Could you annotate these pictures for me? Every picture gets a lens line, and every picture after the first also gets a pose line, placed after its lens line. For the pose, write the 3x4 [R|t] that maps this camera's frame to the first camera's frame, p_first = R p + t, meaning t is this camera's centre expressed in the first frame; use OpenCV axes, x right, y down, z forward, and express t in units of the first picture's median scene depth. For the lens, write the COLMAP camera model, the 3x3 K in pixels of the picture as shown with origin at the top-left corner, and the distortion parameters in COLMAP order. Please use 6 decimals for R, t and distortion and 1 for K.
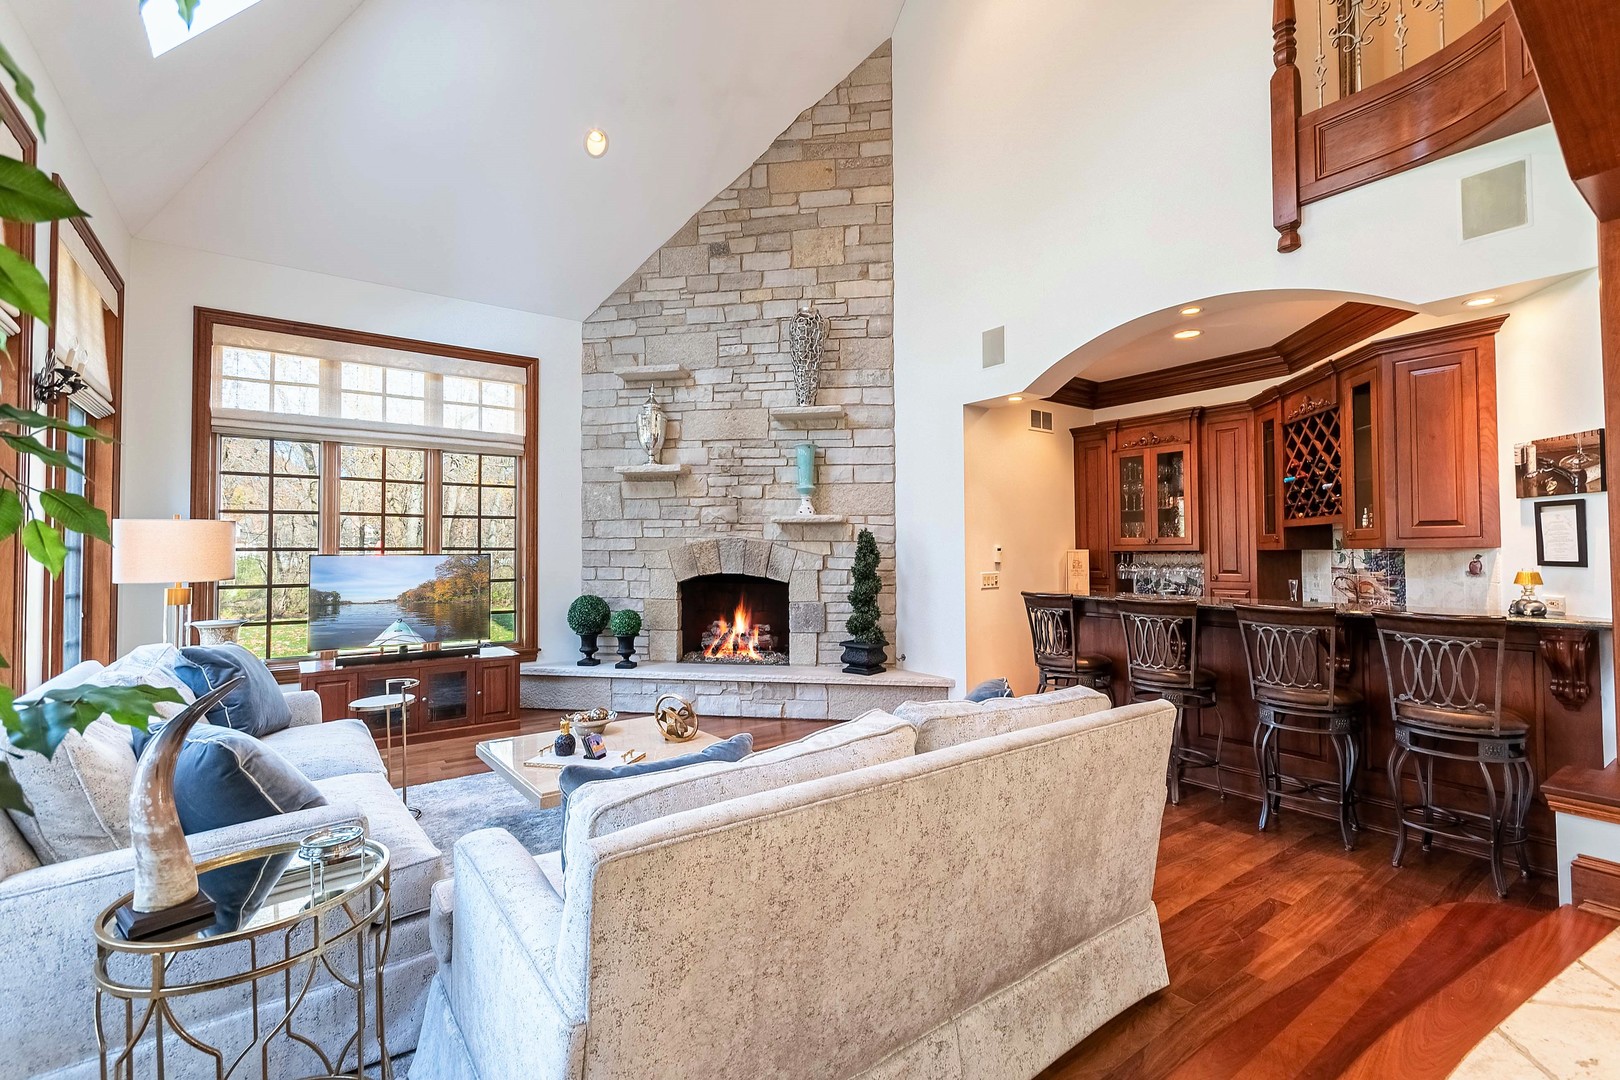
lens RADIAL K [[718.5, 0, 808.2], [0, 718.5, 531.7], [0, 0, 1]] dist [0.002969, 0.000194]
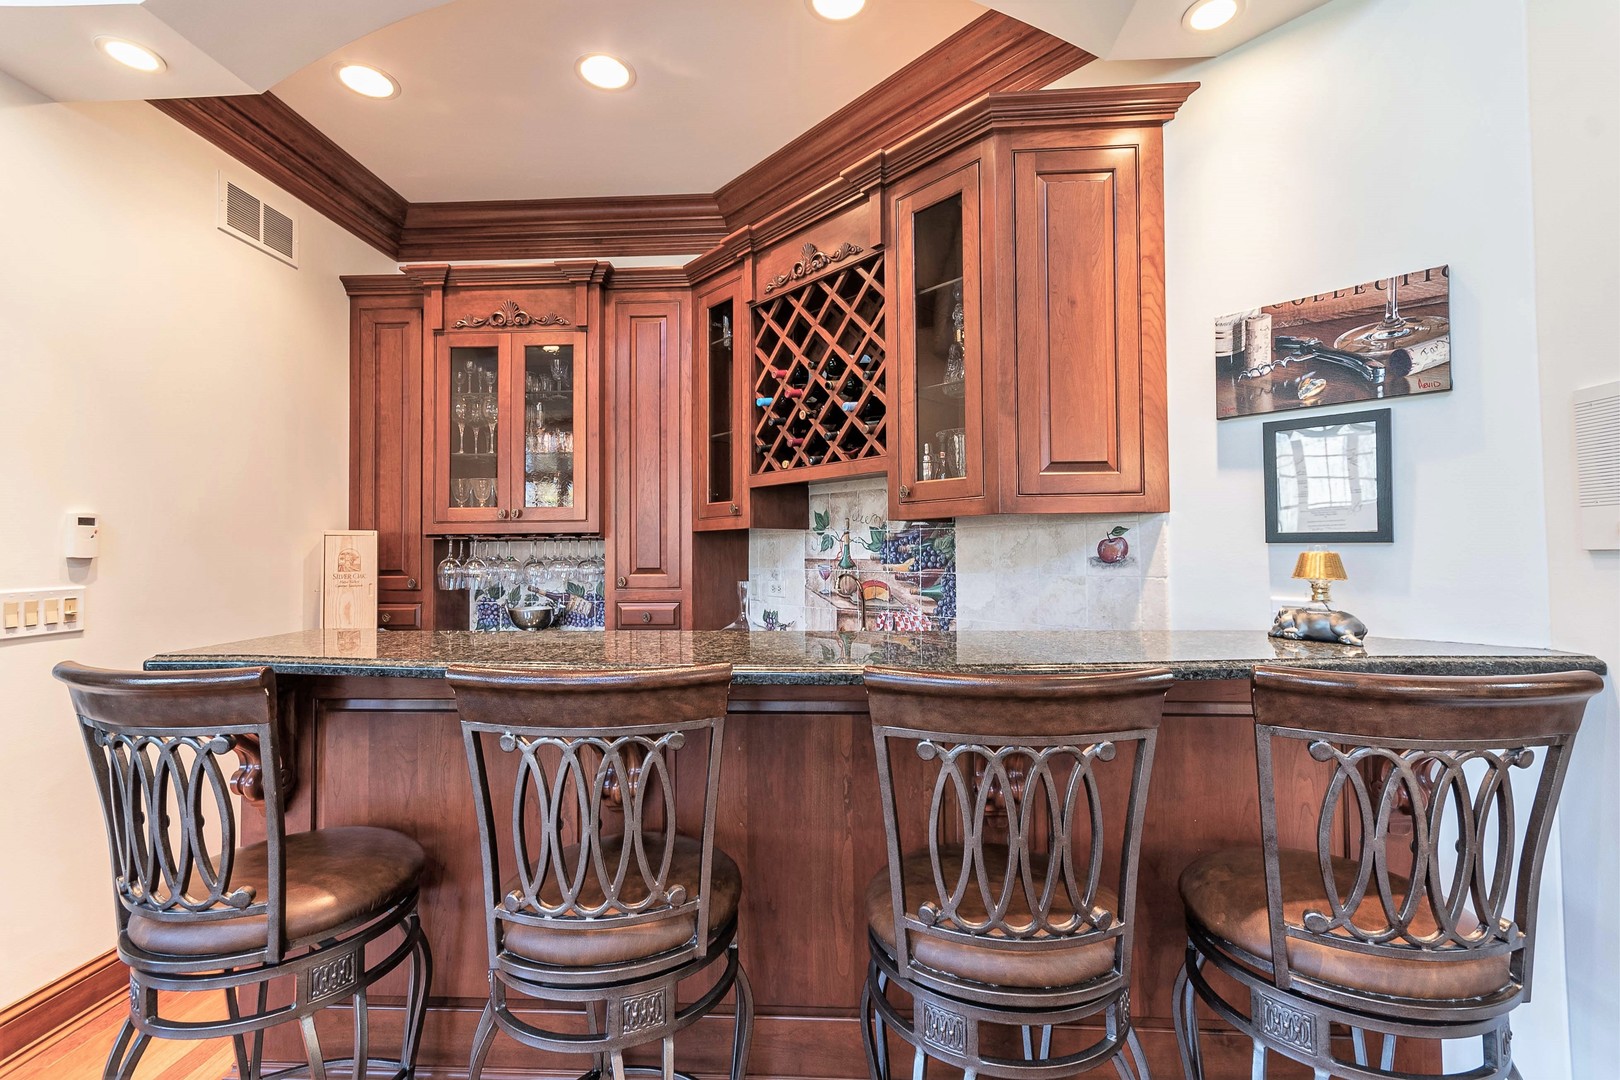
lens RADIAL K [[718.5, 0, 808.2], [0, 718.5, 531.7], [0, 0, 1]] dist [0.002969, 0.000194]
pose [[0.630477, 0.019620, 0.775960, 0.265229], [-0.016007, 0.999797, -0.012274, 0.034968], [-0.776043, -0.004682, 0.630663, 0.634316]]
